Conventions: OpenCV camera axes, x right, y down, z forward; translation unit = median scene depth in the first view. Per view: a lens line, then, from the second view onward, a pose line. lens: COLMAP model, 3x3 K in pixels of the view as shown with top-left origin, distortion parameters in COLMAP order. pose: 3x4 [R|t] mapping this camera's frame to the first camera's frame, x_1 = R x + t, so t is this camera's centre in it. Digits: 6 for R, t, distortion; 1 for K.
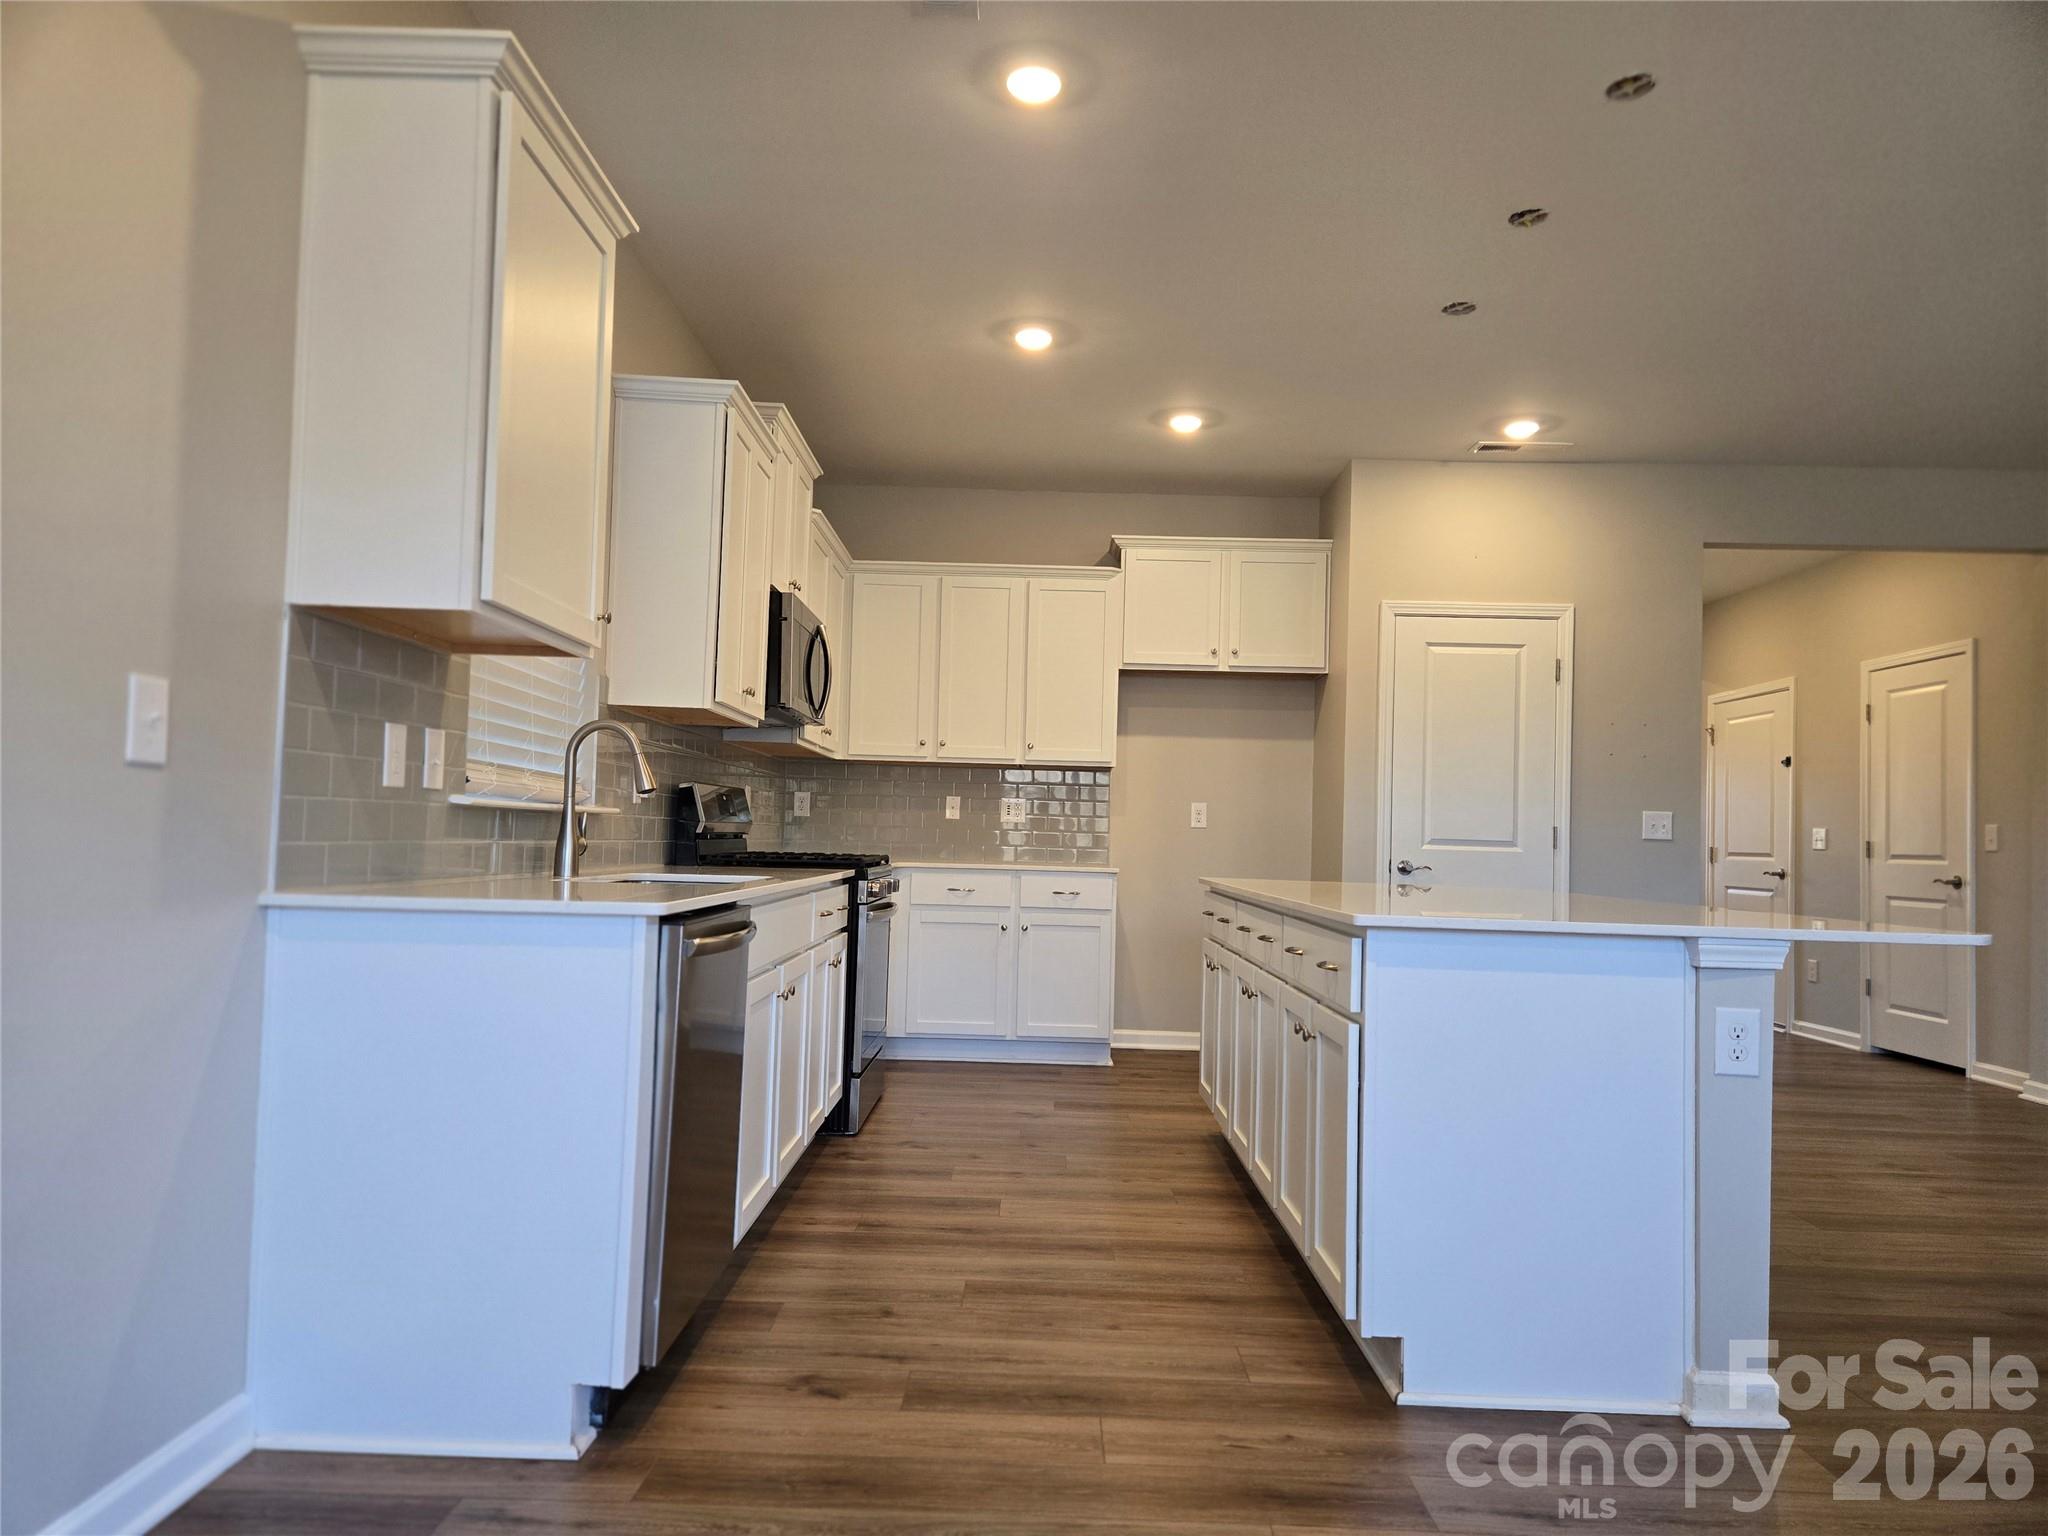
lens RADIAL K [[1358.5, 0, 1022.5], [0, 1358.5, 787.2], [0, 0, 1]] dist [0.068781, -0.046561]
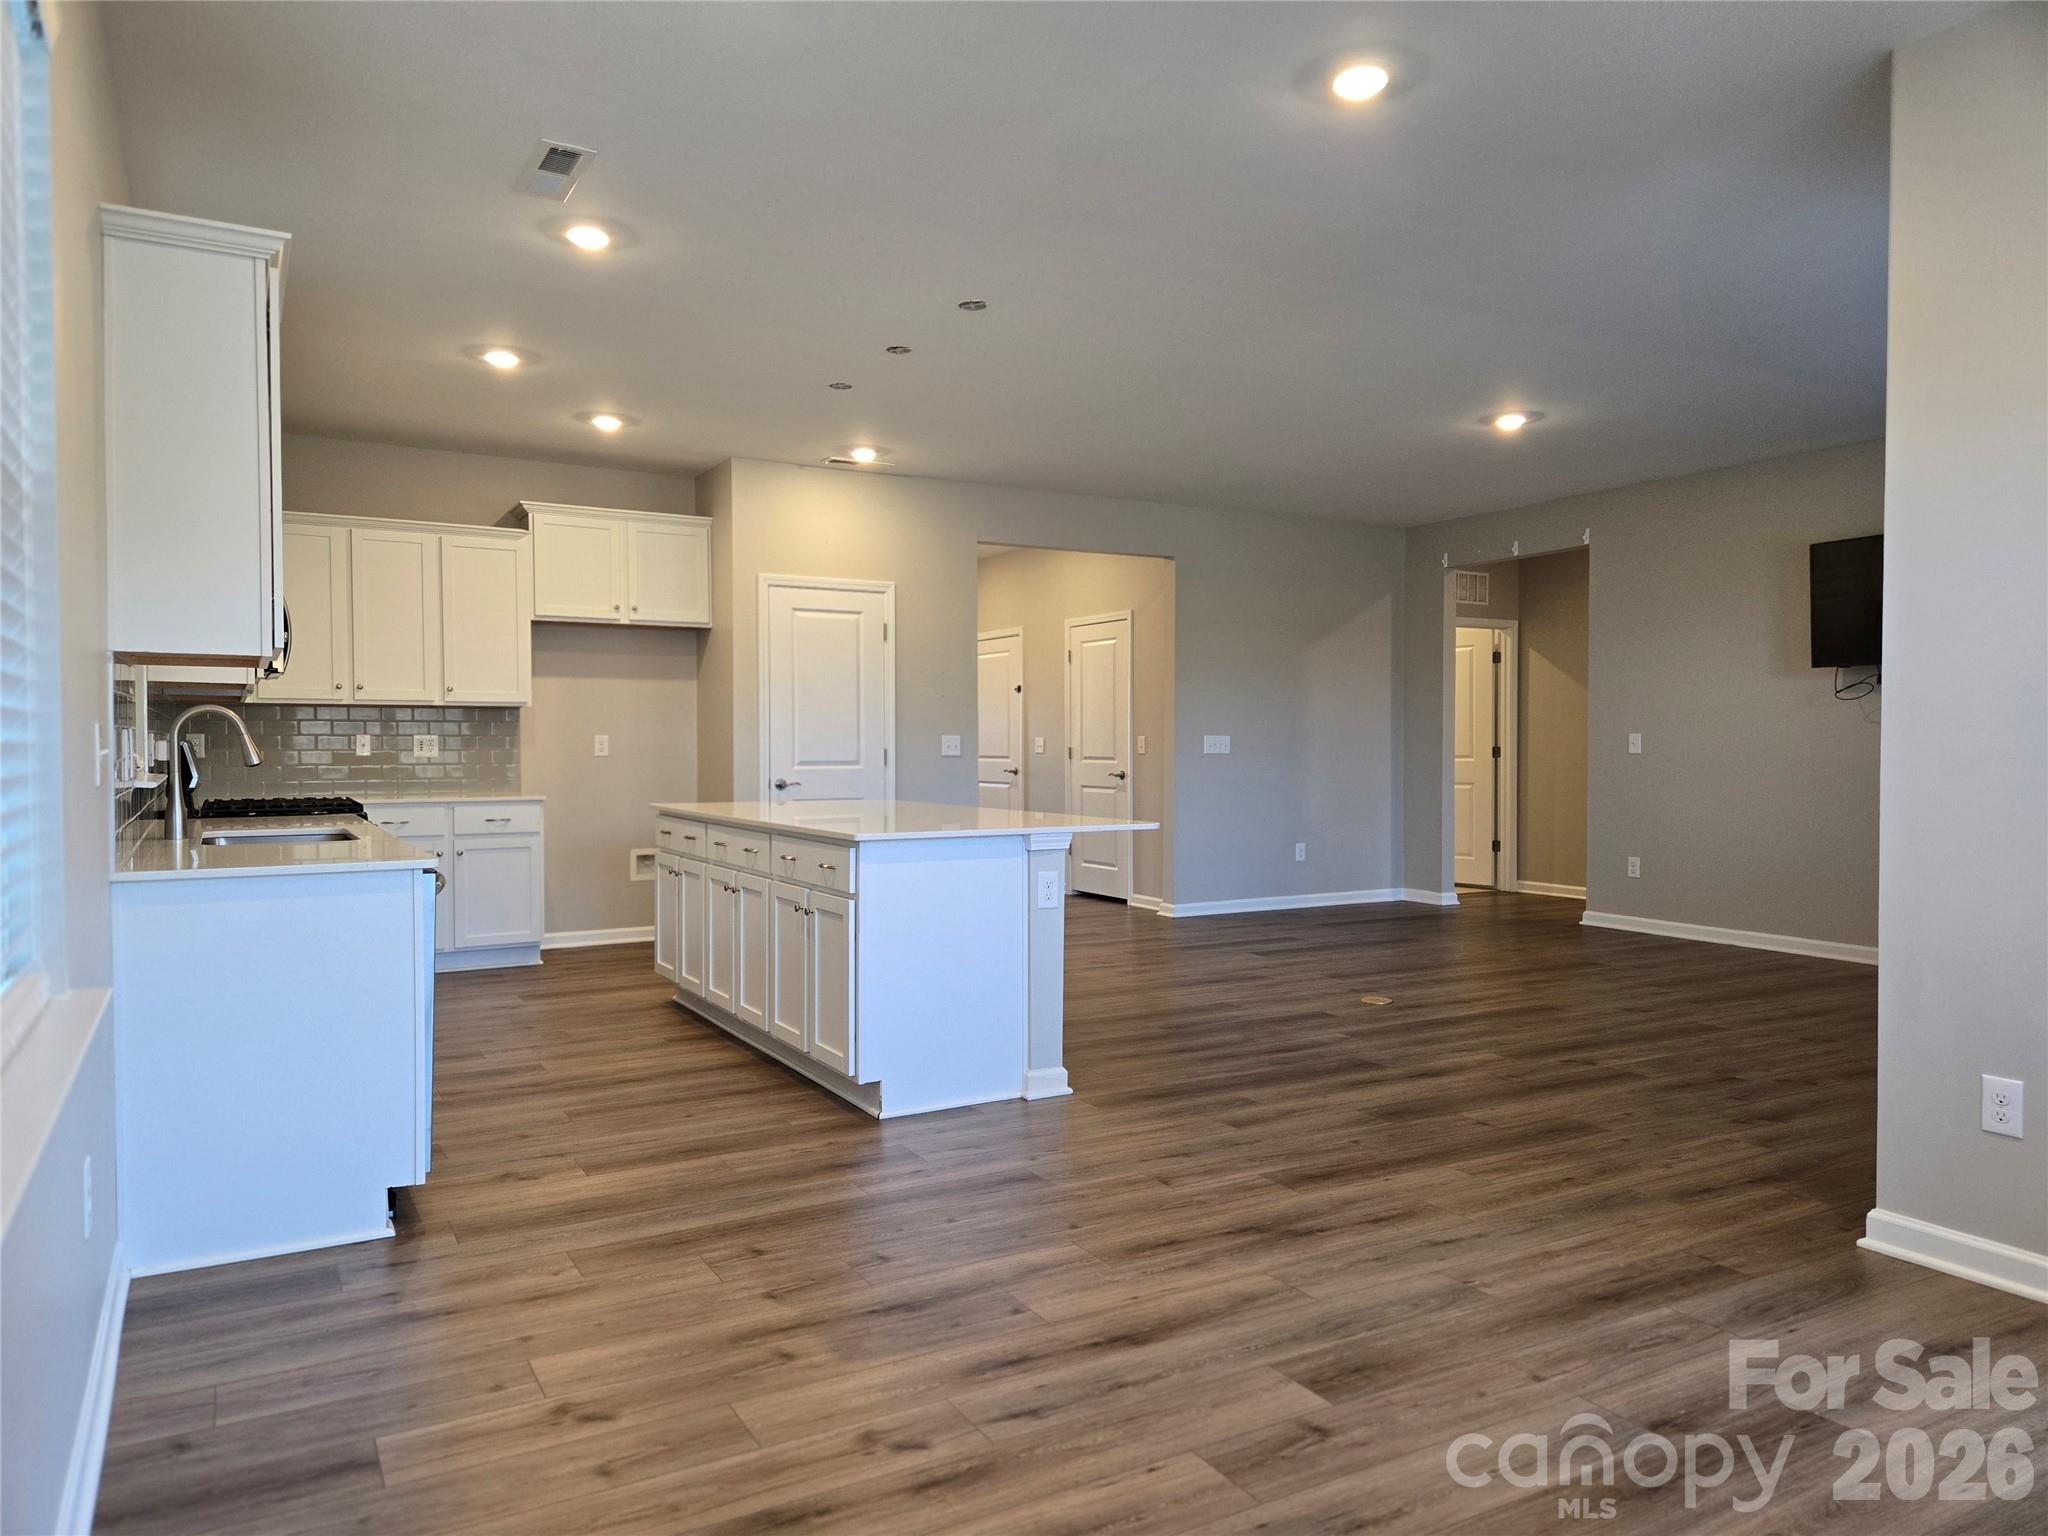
lens RADIAL K [[1358.5, 0, 1015.9], [0, 1358.5, 765.5], [0, 0, 1]] dist [0.068781, -0.046561]
pose [[0.863067, -0.036883, 0.503742, -0.222993], [0.005577, 0.997965, 0.063515, -0.050046], [-0.505059, -0.052009, 0.861516, -0.275082]]
